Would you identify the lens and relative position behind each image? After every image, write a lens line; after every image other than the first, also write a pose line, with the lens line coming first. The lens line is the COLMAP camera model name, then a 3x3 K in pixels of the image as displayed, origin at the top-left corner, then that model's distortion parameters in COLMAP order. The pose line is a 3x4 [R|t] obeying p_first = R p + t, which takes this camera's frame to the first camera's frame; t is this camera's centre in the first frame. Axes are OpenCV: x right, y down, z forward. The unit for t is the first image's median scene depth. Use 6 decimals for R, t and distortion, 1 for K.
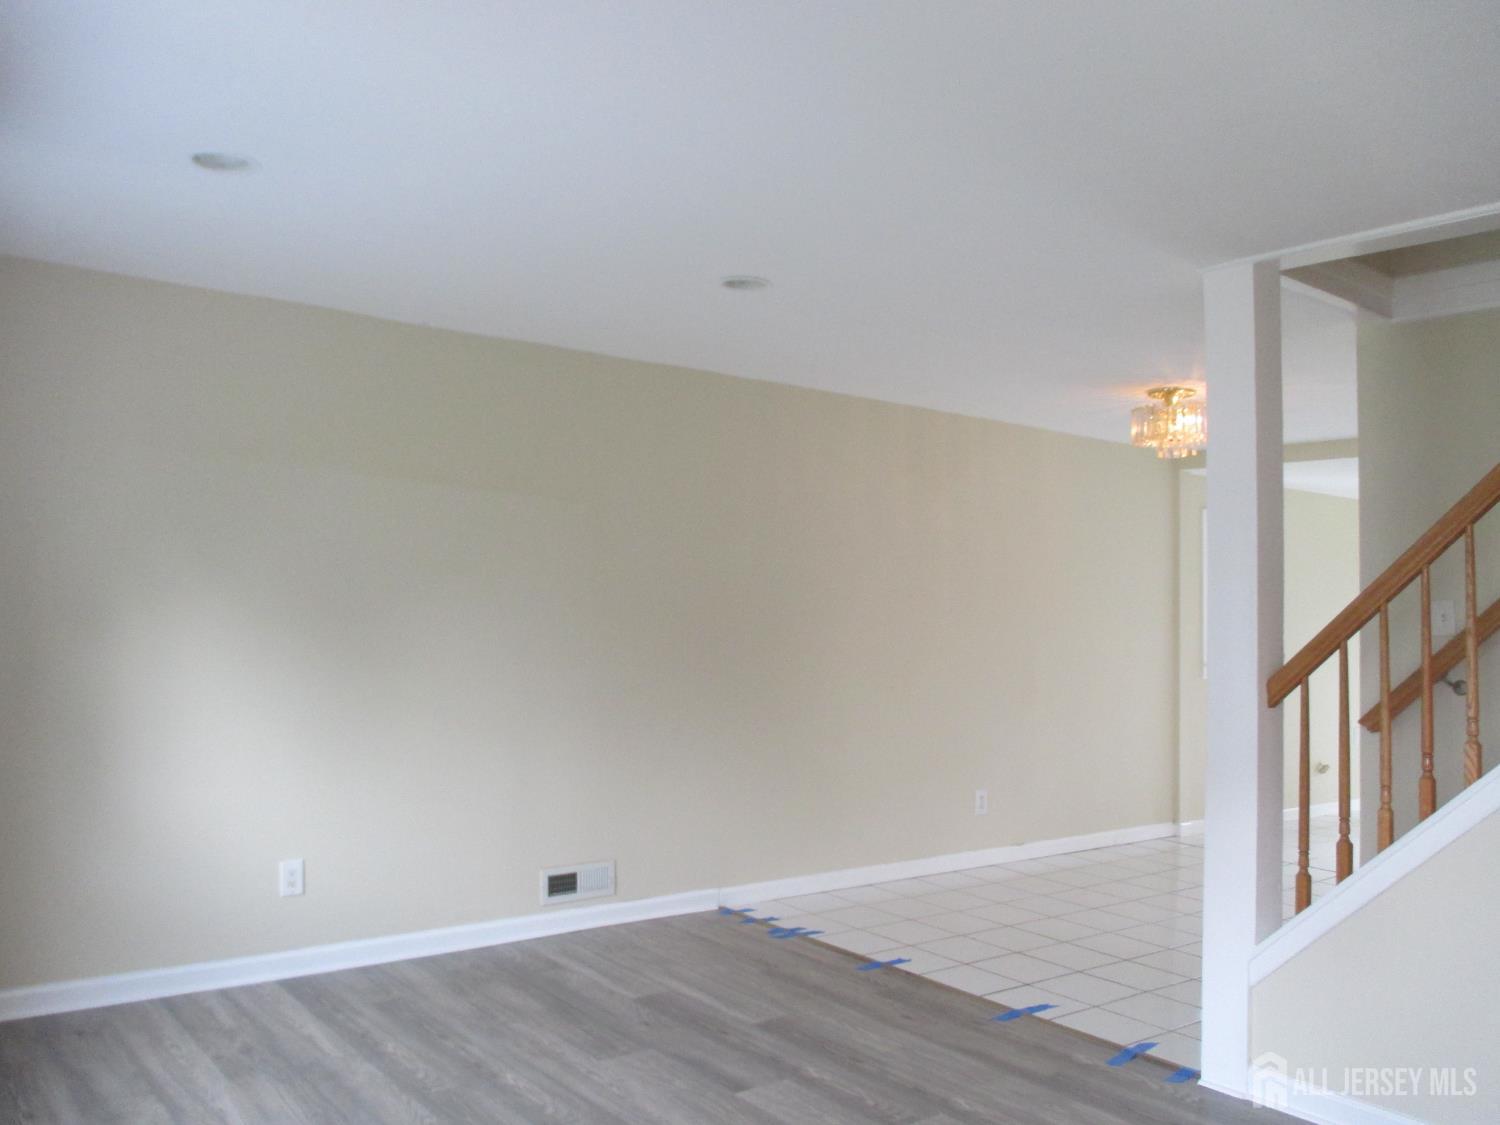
lens RADIAL K [[1241.7, 0, 758.4], [0, 1241.7, 534.8], [0, 0, 1]] dist [-0.035467, 0.000573]
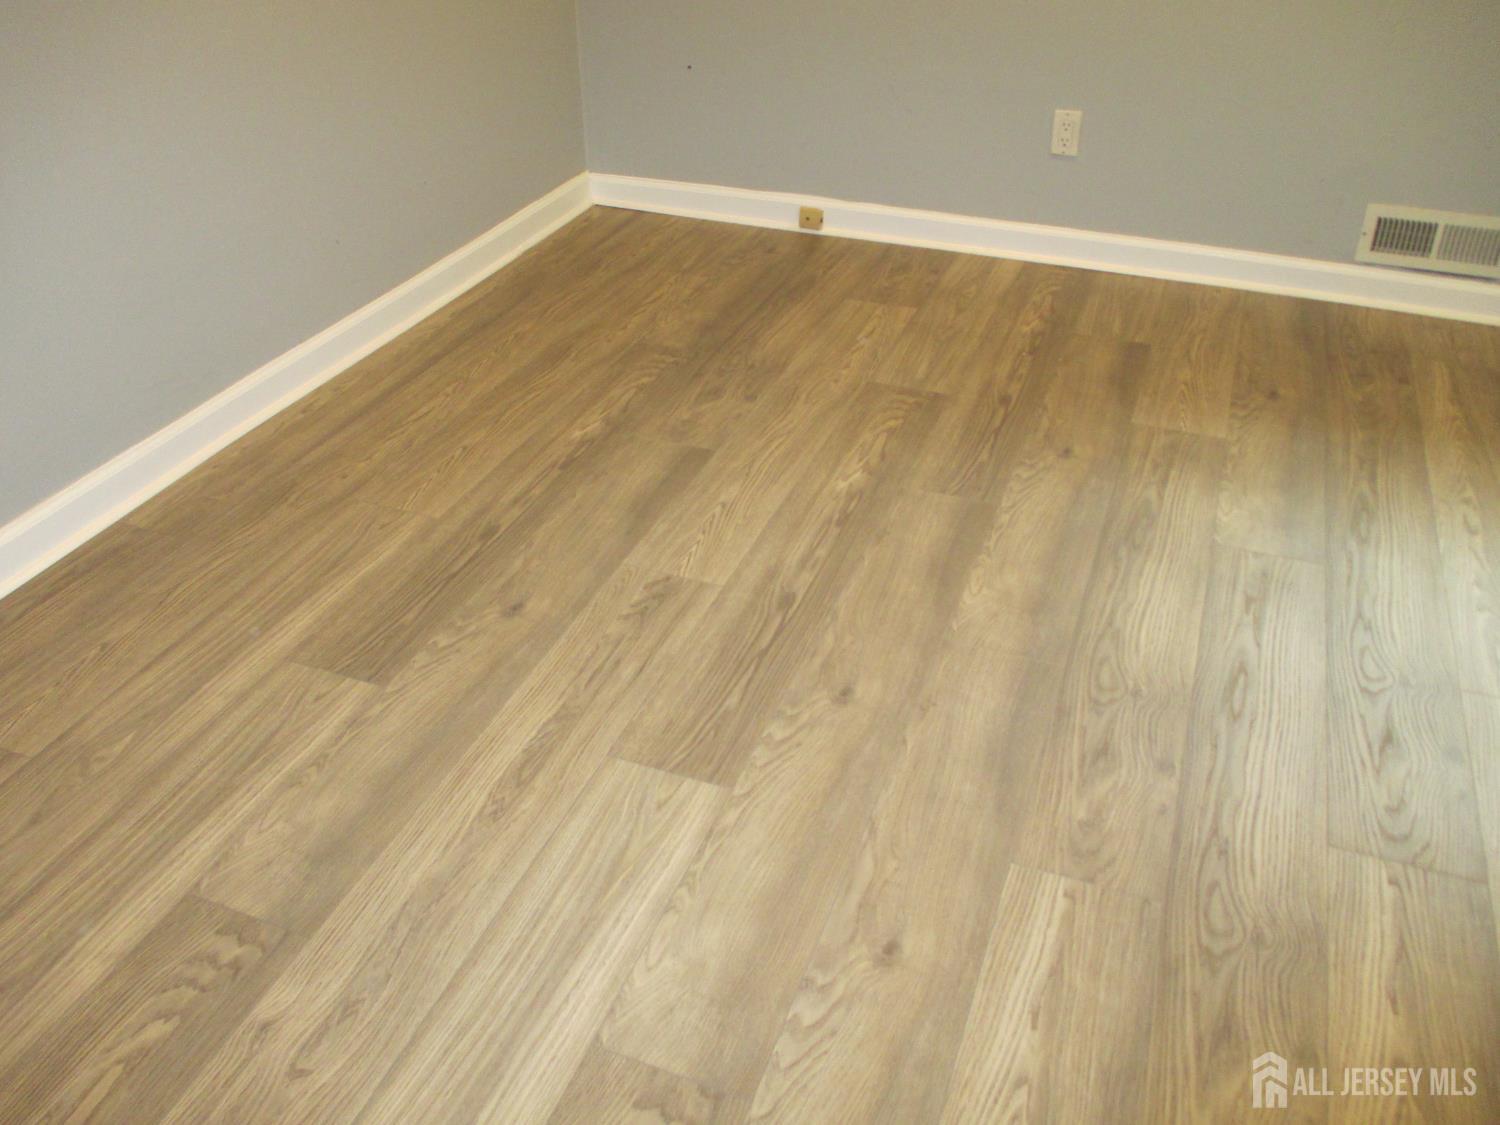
lens RADIAL K [[1241.7, 0, 758.4], [0, 1241.7, 534.8], [0, 0, 1]] dist [-0.035467, 0.000573]
pose [[-0.511516, -0.496170, 0.701546, -0.502014], [-0.067075, 0.837006, 0.543068, 0.091834], [-0.856652, 0.230731, -0.461422, 1.190331]]
